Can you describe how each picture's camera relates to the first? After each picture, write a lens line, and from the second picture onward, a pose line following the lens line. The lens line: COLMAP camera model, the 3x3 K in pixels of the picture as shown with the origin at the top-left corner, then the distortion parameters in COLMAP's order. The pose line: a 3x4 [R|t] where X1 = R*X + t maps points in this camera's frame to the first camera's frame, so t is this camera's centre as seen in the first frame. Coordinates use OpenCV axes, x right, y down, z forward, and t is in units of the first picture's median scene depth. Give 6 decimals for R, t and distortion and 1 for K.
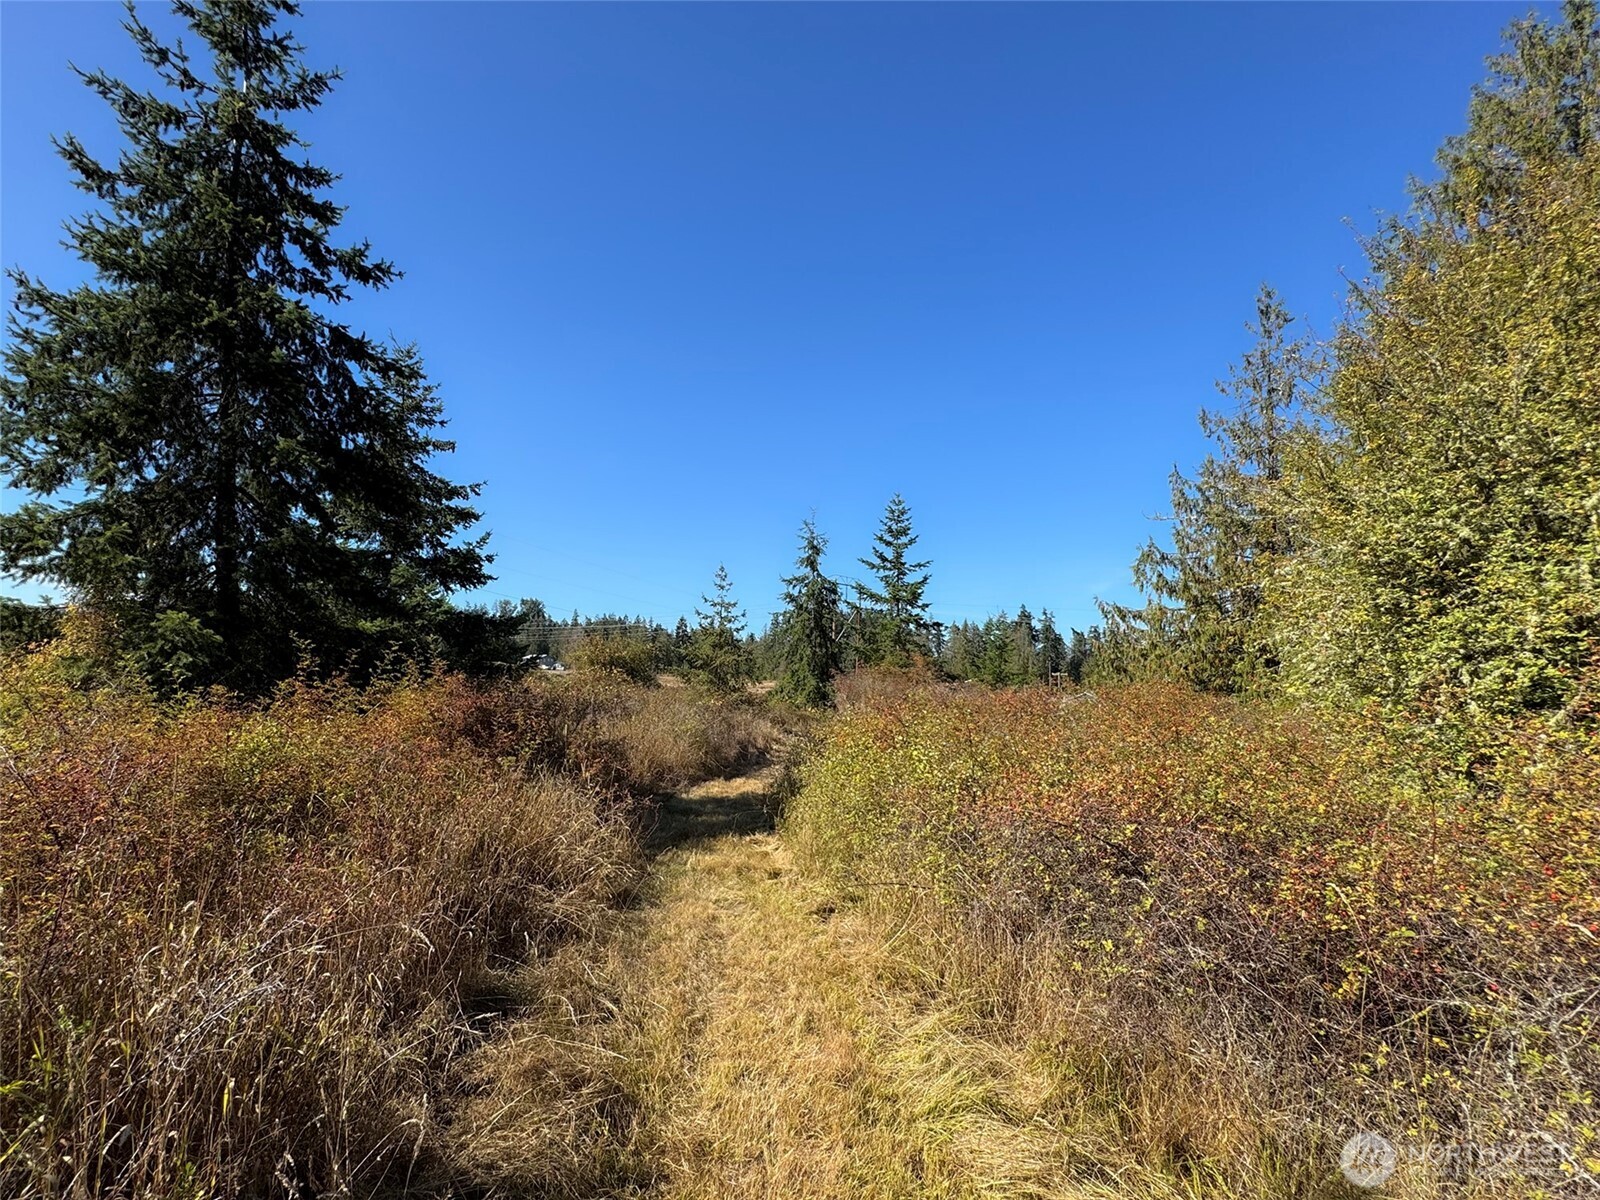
lens RADIAL K [[641.5, 0, 796.1], [0, 641.5, 607.0], [0, 0, 1]] dist [-0.001645, -0.000071]
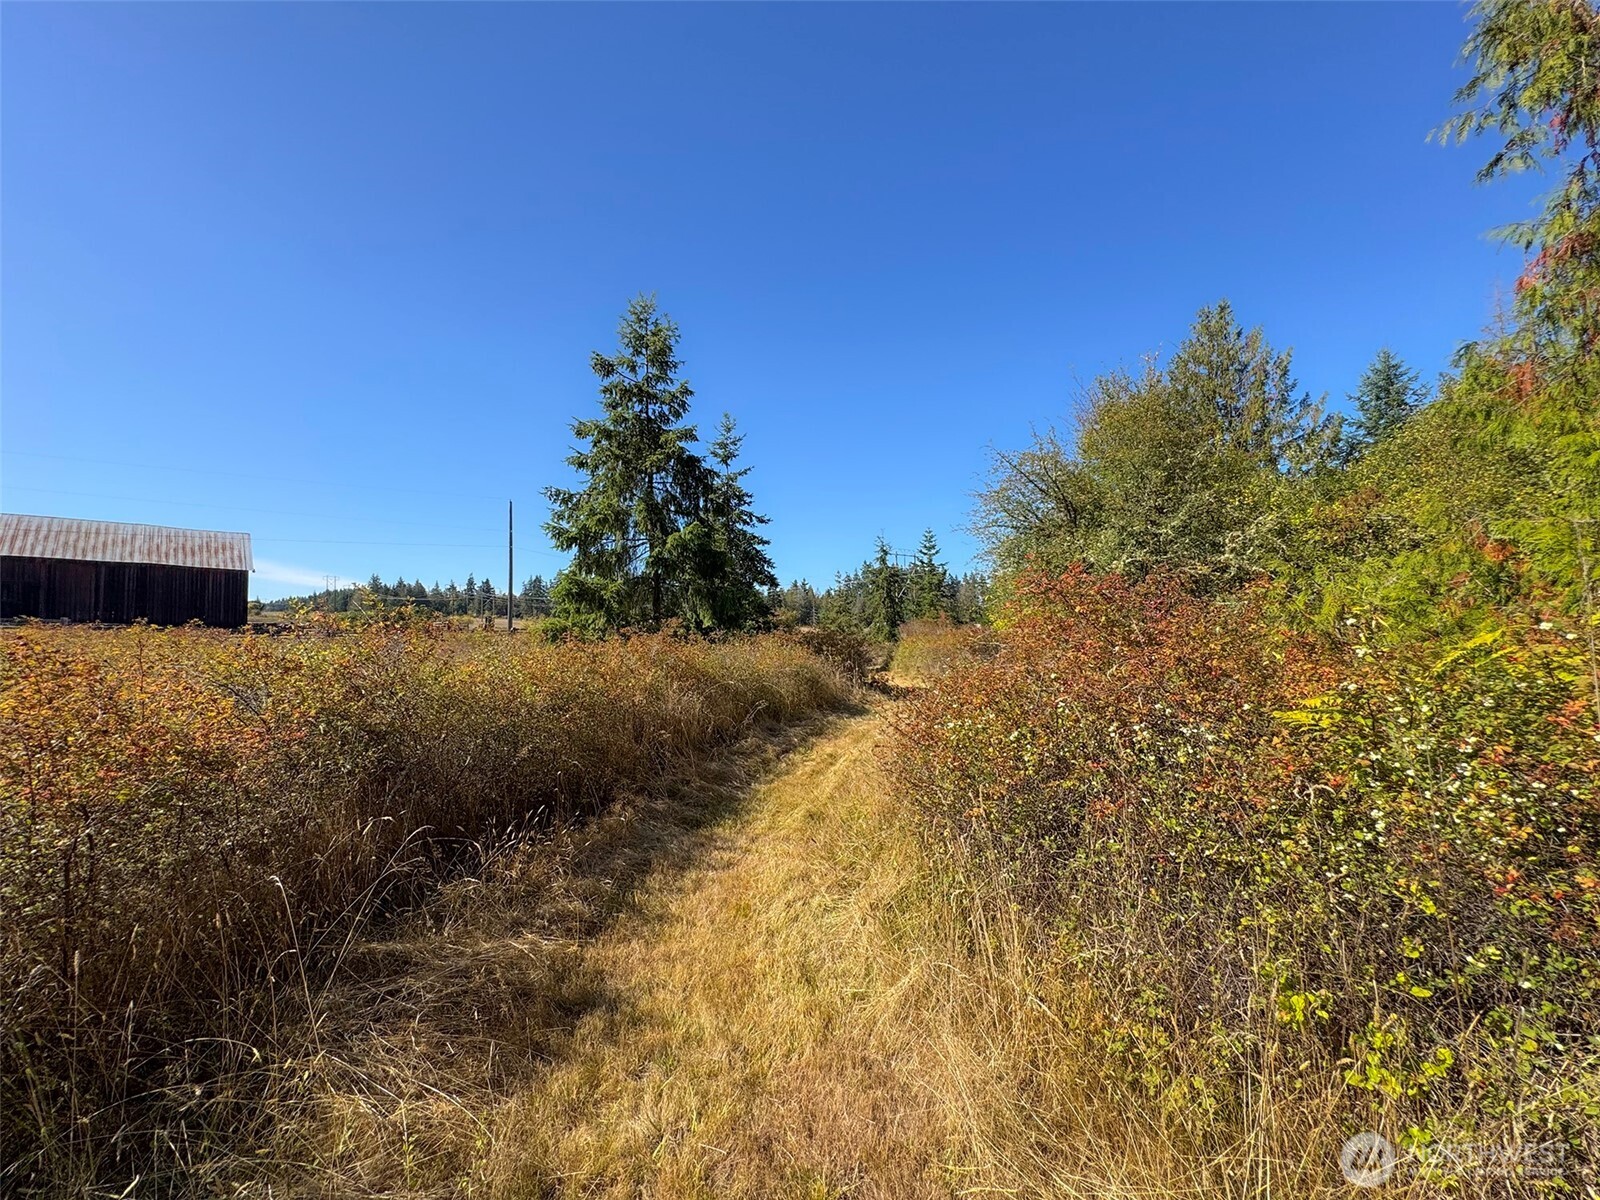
lens RADIAL K [[641.5, 0, 807.5], [0, 641.5, 594.1], [0, 0, 1]] dist [-0.001645, -0.000071]
pose [[0.996114, -0.046795, -0.074617, -0.065762], [0.051694, 0.996536, 0.065142, -0.121382], [0.071310, -0.068747, 0.995082, -0.916259]]
